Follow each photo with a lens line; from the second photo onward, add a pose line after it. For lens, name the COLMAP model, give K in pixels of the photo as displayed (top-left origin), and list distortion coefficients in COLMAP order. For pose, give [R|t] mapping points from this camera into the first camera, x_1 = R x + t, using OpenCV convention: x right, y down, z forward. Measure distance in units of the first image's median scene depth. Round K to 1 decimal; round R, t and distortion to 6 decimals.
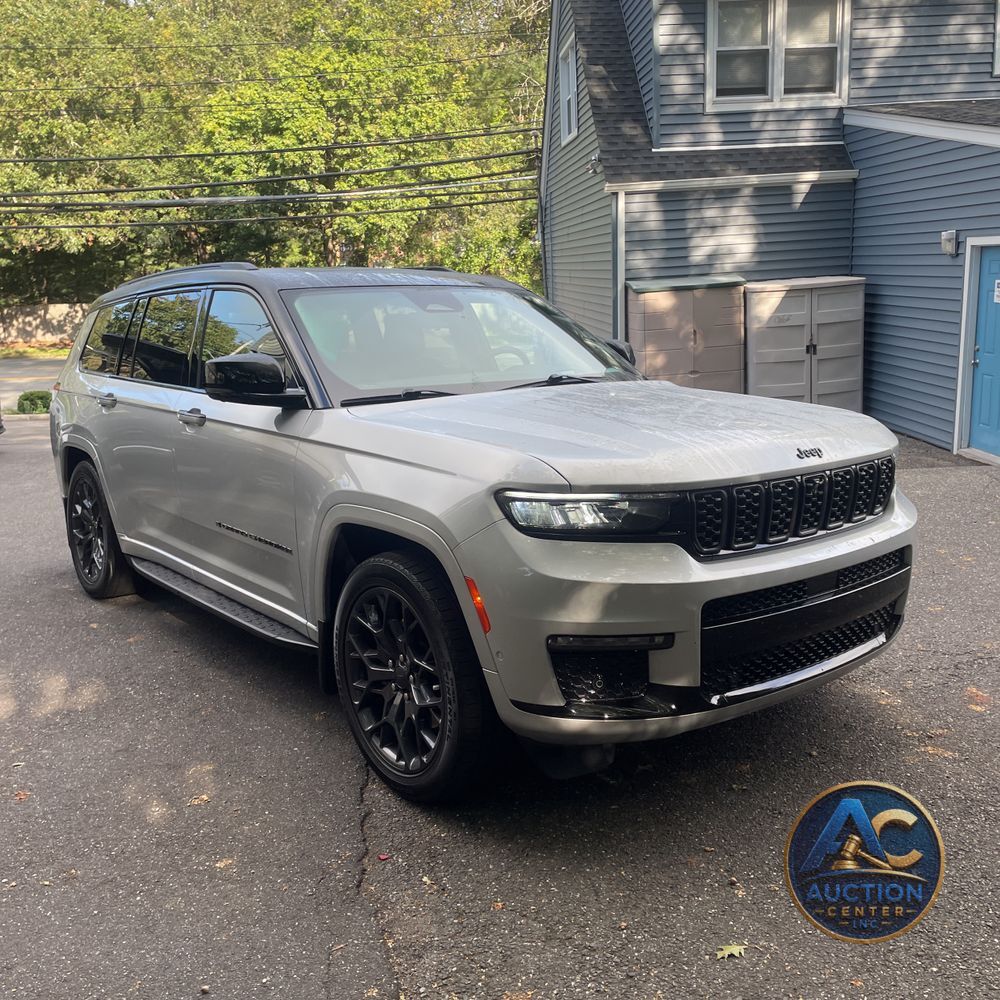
lens RADIAL K [[1026.2, 0, 496.7], [0, 1026.2, 493.2], [0, 0, 1]] dist [0.095854, -0.133878]
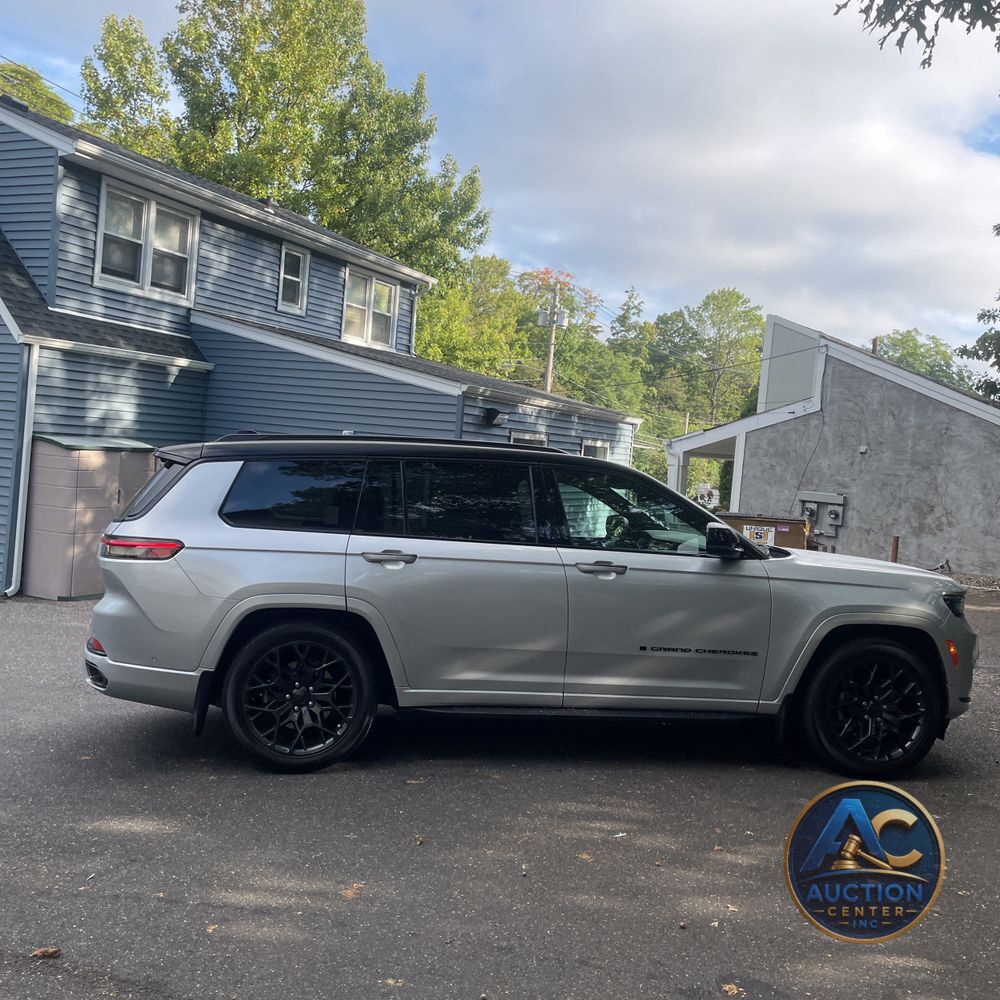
lens RADIAL K [[1026.2, 0, 496.7], [0, 1026.2, 493.2], [0, 0, 1]] dist [0.095854, -0.133878]
pose [[0.480400, 0.048479, 0.875709, -0.518135], [0.082661, 0.991524, -0.100237, -0.018557], [-0.873145, 0.120540, 0.472321, 0.174061]]
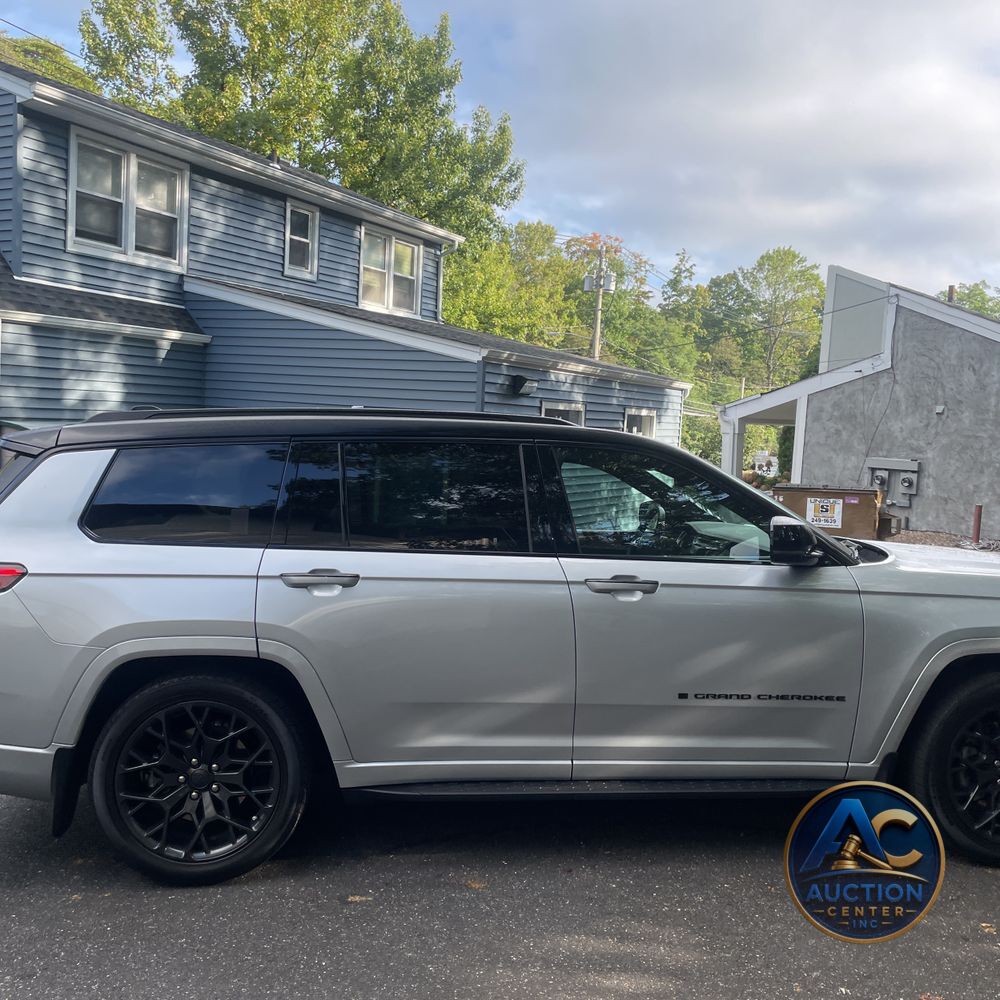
lens RADIAL K [[1017.7, 0, 512.7], [0, 1017.7, 509.2], [0, 0, 1]] dist [0.076462, -0.098273]
pose [[0.516236, -0.001811, 0.856445, -0.390325], [0.106453, 0.992379, -0.062067, -0.034714], [-0.849805, 0.123212, 0.512494, 0.213637]]
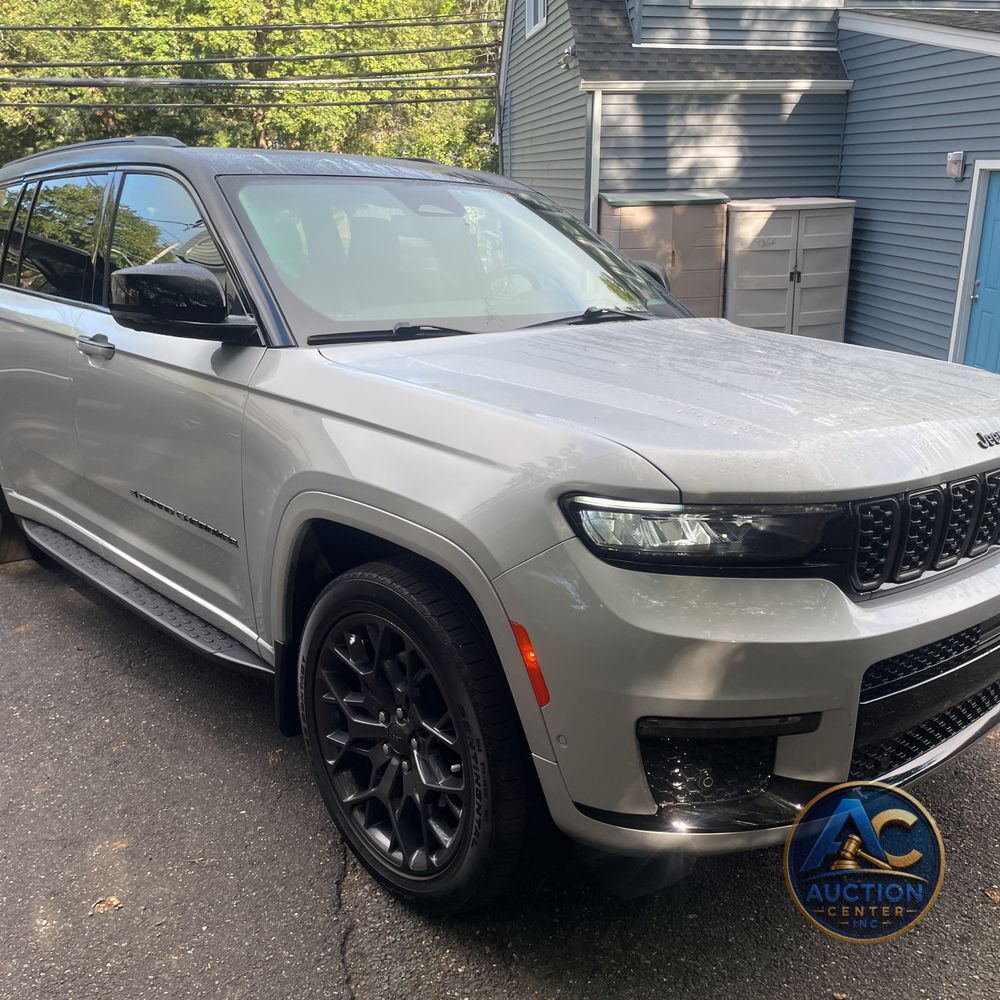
lens RADIAL K [[1027.0, 0, 528.8], [0, 1027.0, 502.0], [0, 0, 1]] dist [0.061565, -0.045111]
pose [[0.995349, 0.016677, 0.094881, -0.019066], [-0.025068, 0.995810, 0.087945, -0.012469], [-0.093017, -0.089915, 0.991596, 0.078294]]
